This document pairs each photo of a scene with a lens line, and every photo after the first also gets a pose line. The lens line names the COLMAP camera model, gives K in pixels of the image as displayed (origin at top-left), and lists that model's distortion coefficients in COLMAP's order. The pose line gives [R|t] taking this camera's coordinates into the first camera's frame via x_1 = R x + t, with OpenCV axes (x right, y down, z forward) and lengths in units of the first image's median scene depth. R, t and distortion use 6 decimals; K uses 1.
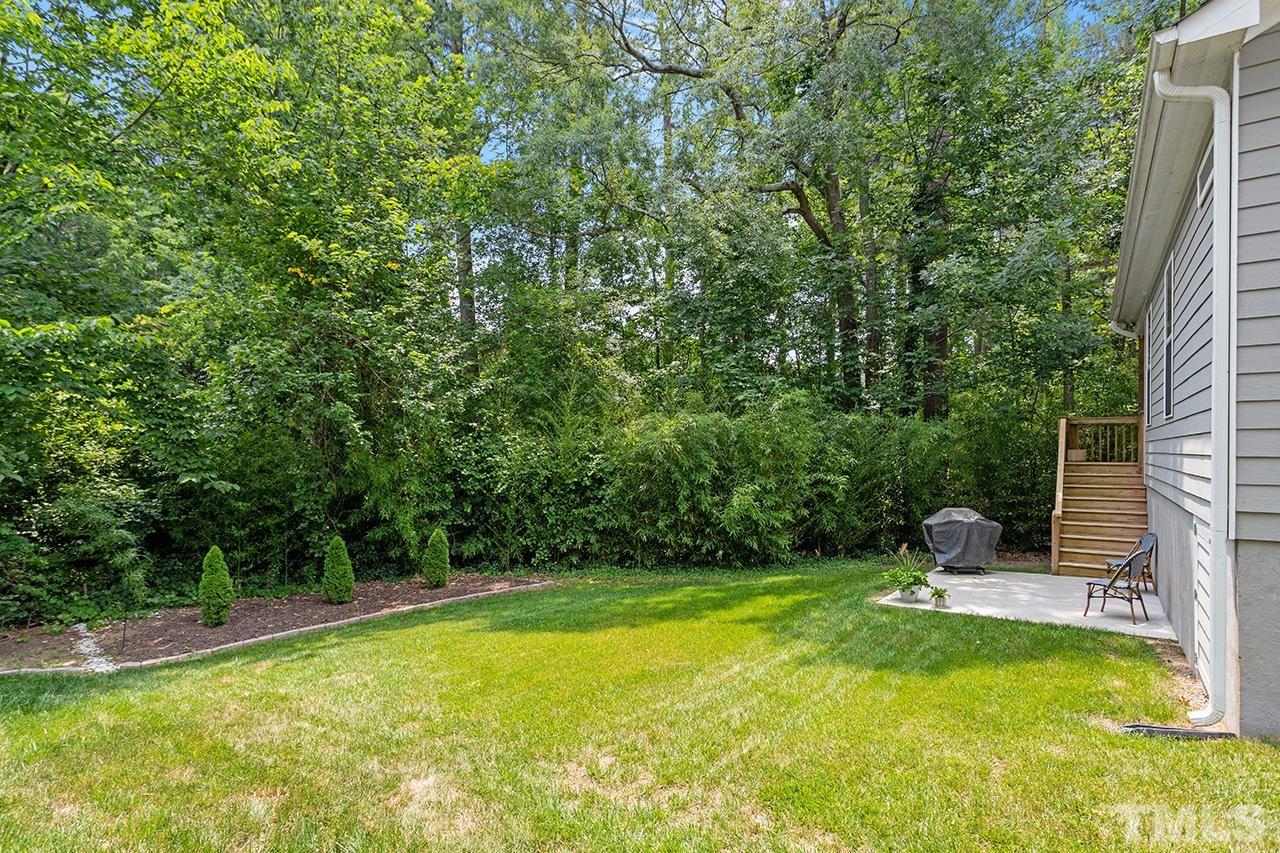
lens RADIAL K [[613.8, 0, 637.2], [0, 613.8, 441.5], [0, 0, 1]] dist [0.001265, 0.000712]
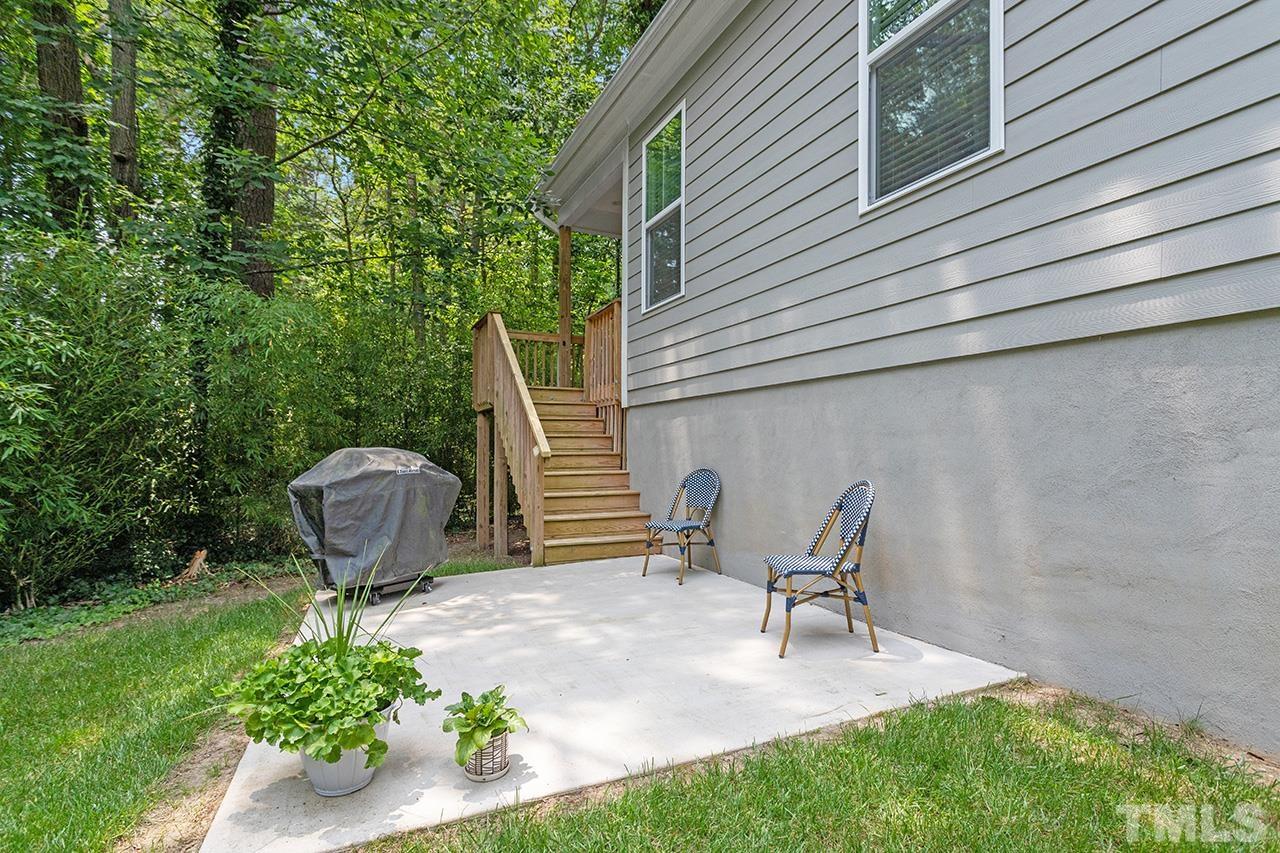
lens RADIAL K [[613.8, 0, 637.2], [0, 613.8, 441.5], [0, 0, 1]] dist [0.001265, 0.000712]
pose [[0.477429, 0.015054, 0.878541, 0.236191], [-0.016524, 0.999830, -0.008153, 0.107467], [-0.878515, -0.010625, 0.477597, 0.644049]]
